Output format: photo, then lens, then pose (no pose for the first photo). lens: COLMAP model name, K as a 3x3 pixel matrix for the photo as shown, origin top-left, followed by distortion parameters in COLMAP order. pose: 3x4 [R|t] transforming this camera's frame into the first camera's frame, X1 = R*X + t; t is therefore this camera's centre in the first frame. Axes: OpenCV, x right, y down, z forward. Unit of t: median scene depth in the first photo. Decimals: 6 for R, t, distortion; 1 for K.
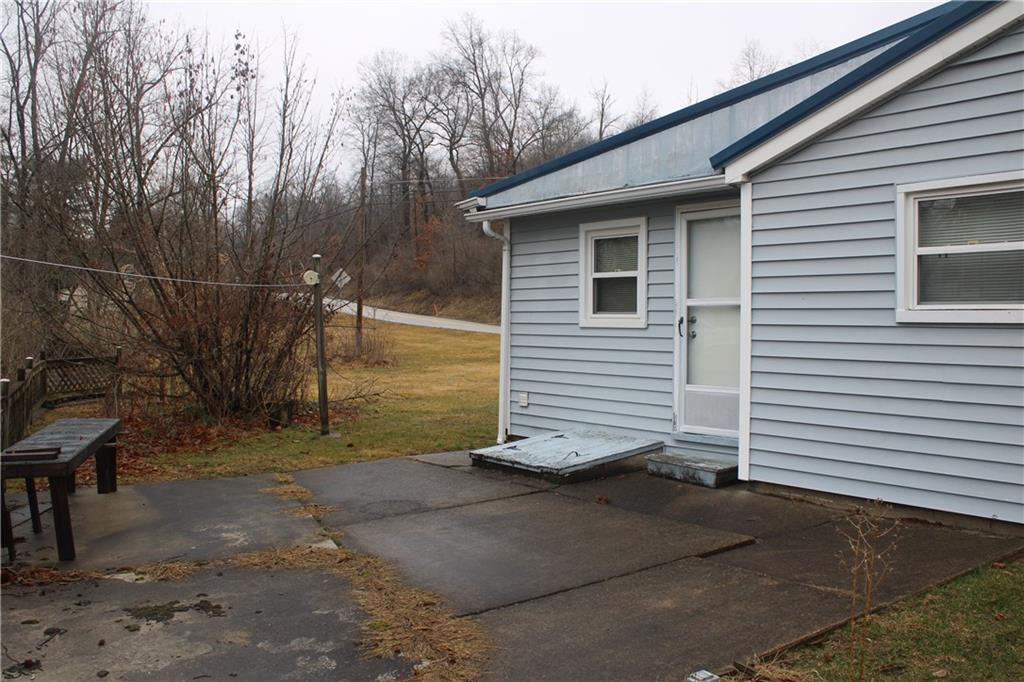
lens RADIAL K [[926.4, 0, 510.7], [0, 926.4, 340.9], [0, 0, 1]] dist [-0.124237, -0.005527]
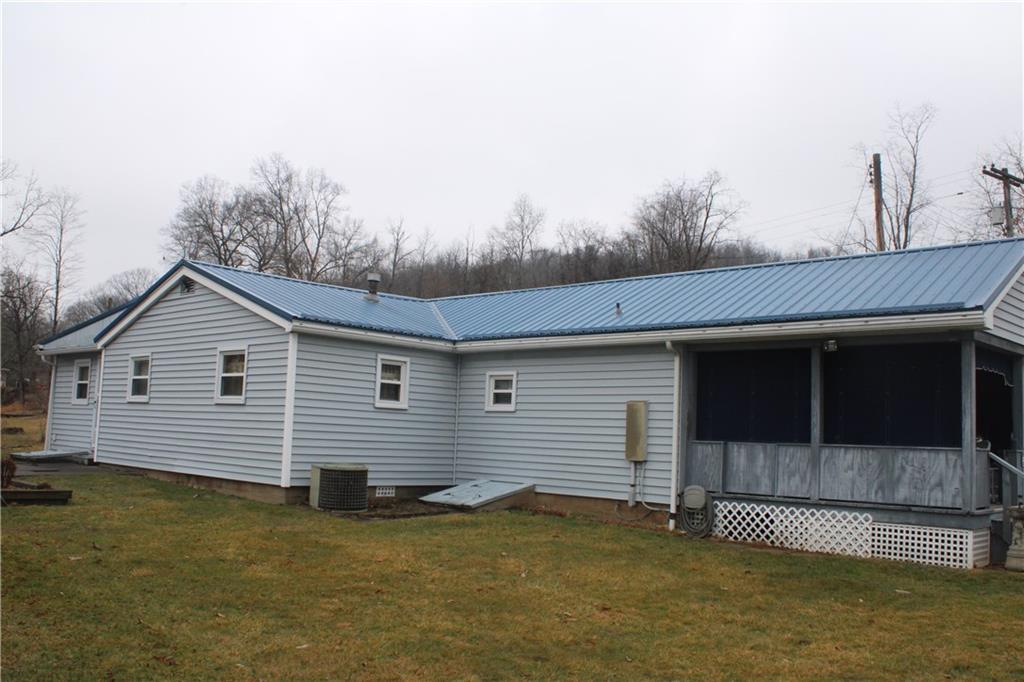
lens RADIAL K [[926.4, 0, 512.7], [0, 926.4, 343.1], [0, 0, 1]] dist [-0.124237, -0.005527]
pose [[0.986024, 0.051636, 0.158401, 0.067328], [-0.031638, 0.991492, -0.126263, 0.006852], [-0.163573, 0.119486, 0.979269, -0.116788]]
